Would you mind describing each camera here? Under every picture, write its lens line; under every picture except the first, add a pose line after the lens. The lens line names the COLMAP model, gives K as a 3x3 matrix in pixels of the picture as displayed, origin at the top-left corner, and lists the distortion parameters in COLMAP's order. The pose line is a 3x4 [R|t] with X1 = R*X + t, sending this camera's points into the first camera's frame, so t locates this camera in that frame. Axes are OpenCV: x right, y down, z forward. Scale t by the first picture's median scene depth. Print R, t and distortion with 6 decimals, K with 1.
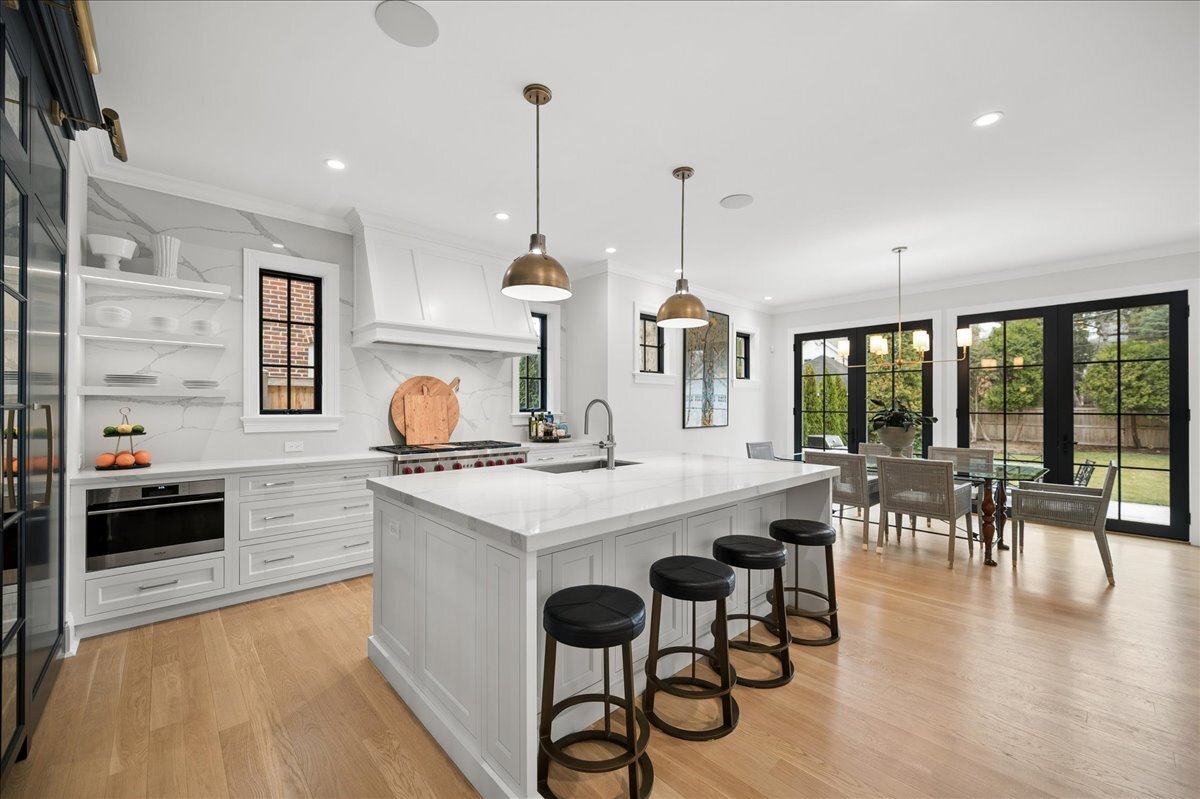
lens RADIAL K [[474.2, 0, 605.0], [0, 474.2, 403.9], [0, 0, 1]] dist [-0.002695, 0.000856]
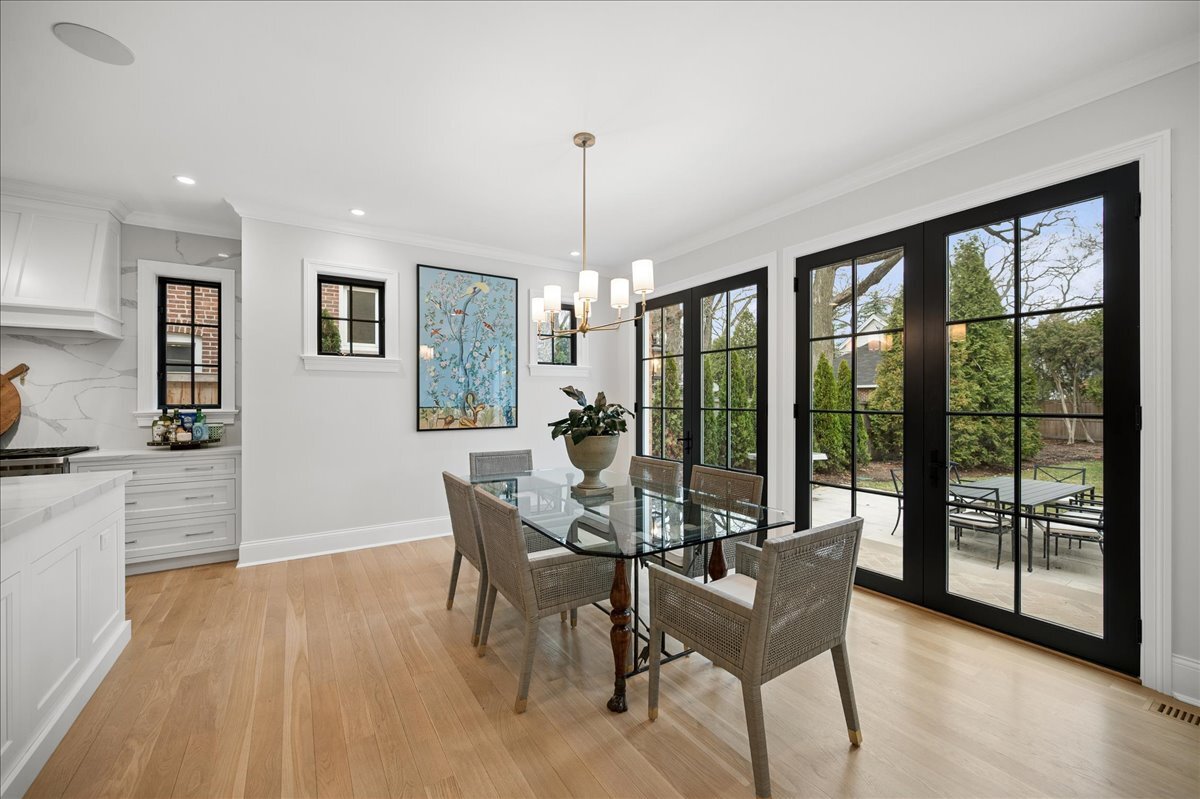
lens RADIAL K [[474.2, 0, 599.1], [0, 474.2, 398.7], [0, 0, 1]] dist [-0.002695, 0.000856]
pose [[0.985373, -0.003233, -0.170378, 0.763849], [0.003204, 0.999995, -0.000449, 0.002939], [0.170379, -0.000104, 0.985379, 0.423000]]
